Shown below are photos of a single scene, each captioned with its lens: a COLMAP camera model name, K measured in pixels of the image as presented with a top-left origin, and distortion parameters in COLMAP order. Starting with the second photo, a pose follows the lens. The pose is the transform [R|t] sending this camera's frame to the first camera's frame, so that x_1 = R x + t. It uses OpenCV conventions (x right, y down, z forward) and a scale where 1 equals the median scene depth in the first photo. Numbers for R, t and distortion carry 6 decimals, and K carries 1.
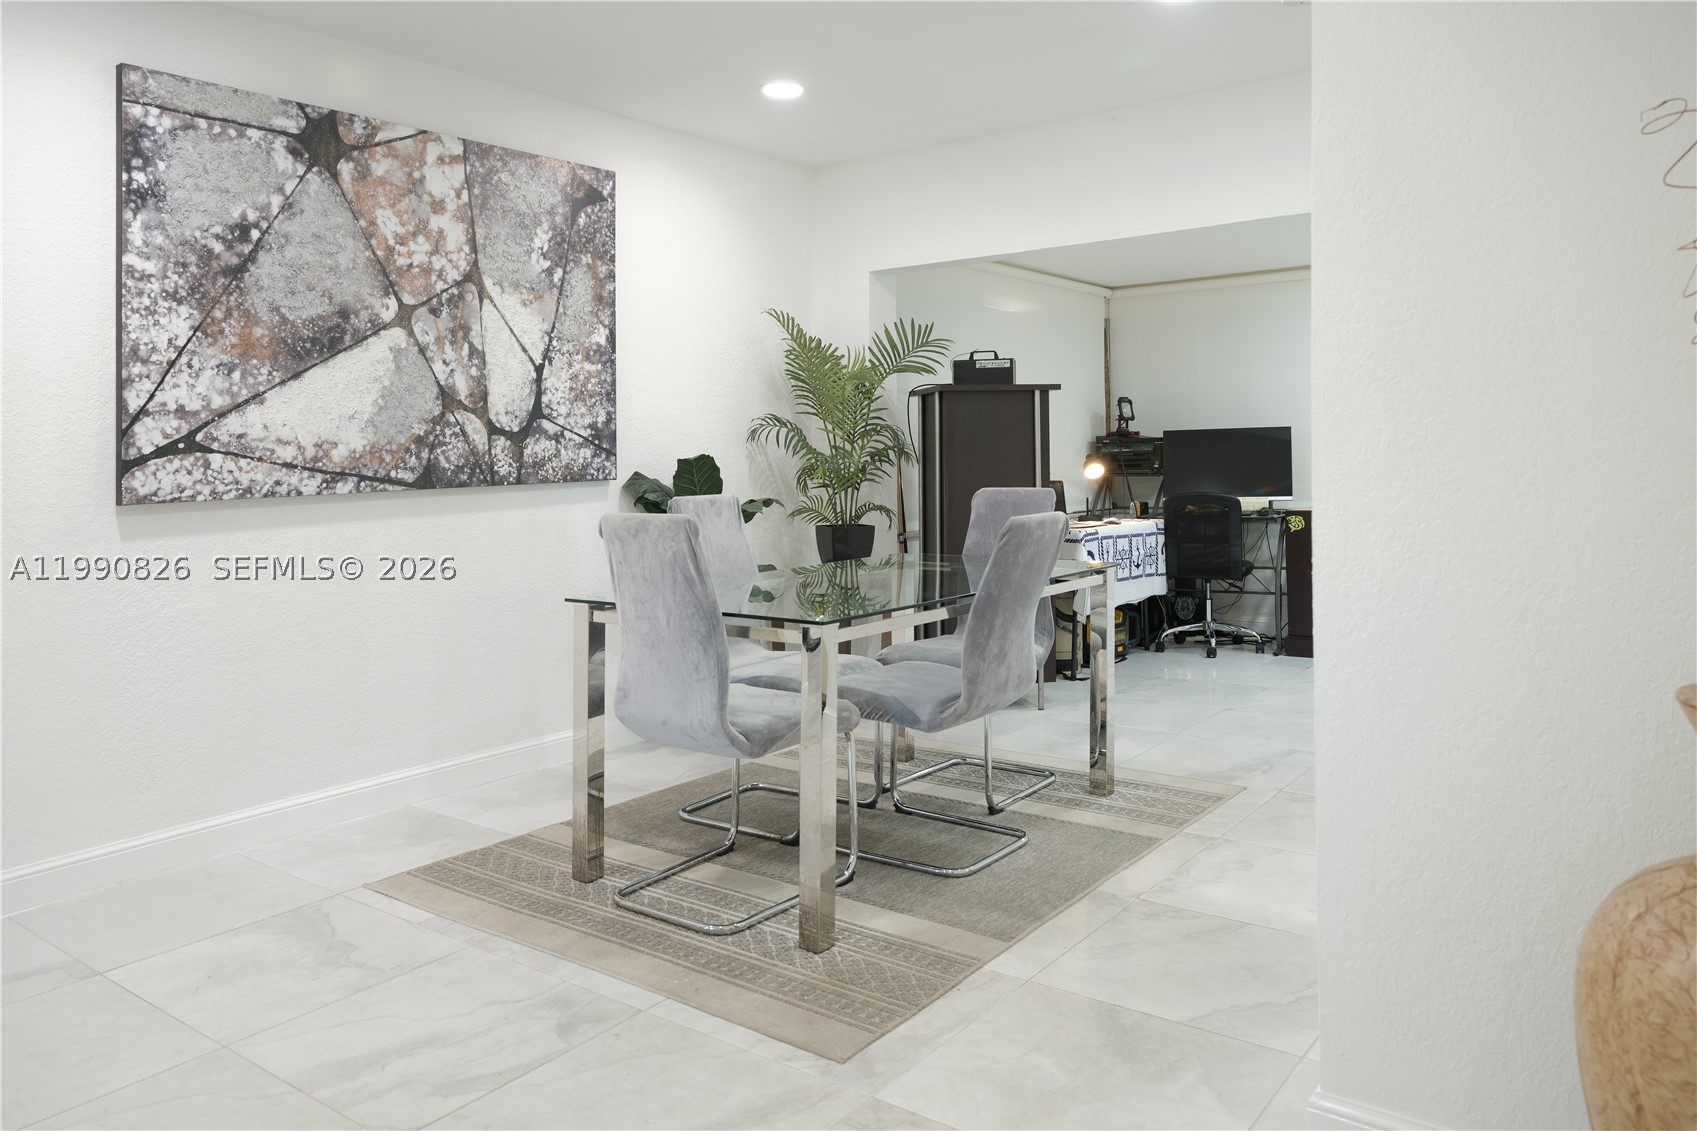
lens RADIAL K [[1223.8, 0, 836.1], [0, 1223.8, 493.1], [0, 0, 1]] dist [-0.003728, 0.006791]
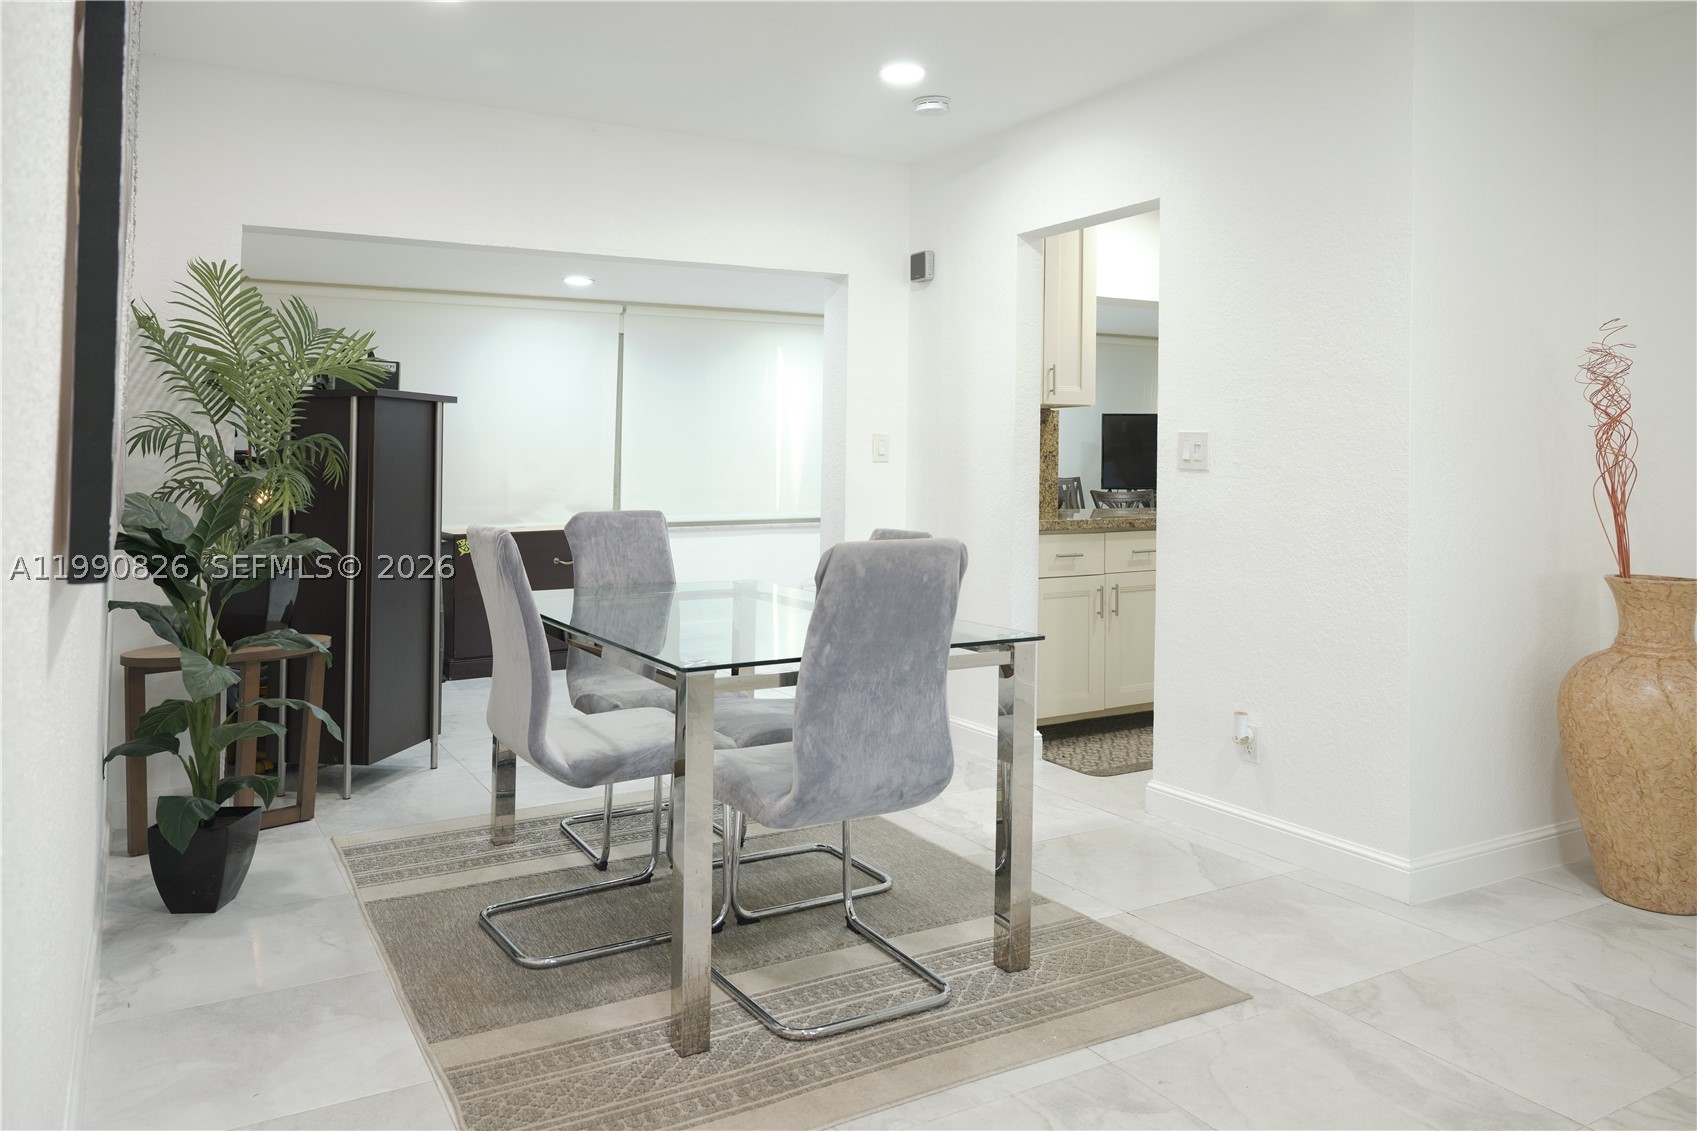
lens RADIAL K [[1223.8, 0, 847.0], [0, 1223.8, 556.4], [0, 0, 1]] dist [-0.003728, 0.006791]
pose [[0.390677, -0.057012, 0.918760, -1.027820], [0.029657, 0.998342, 0.049340, -0.017773], [-0.920050, 0.007972, 0.391720, 0.775202]]
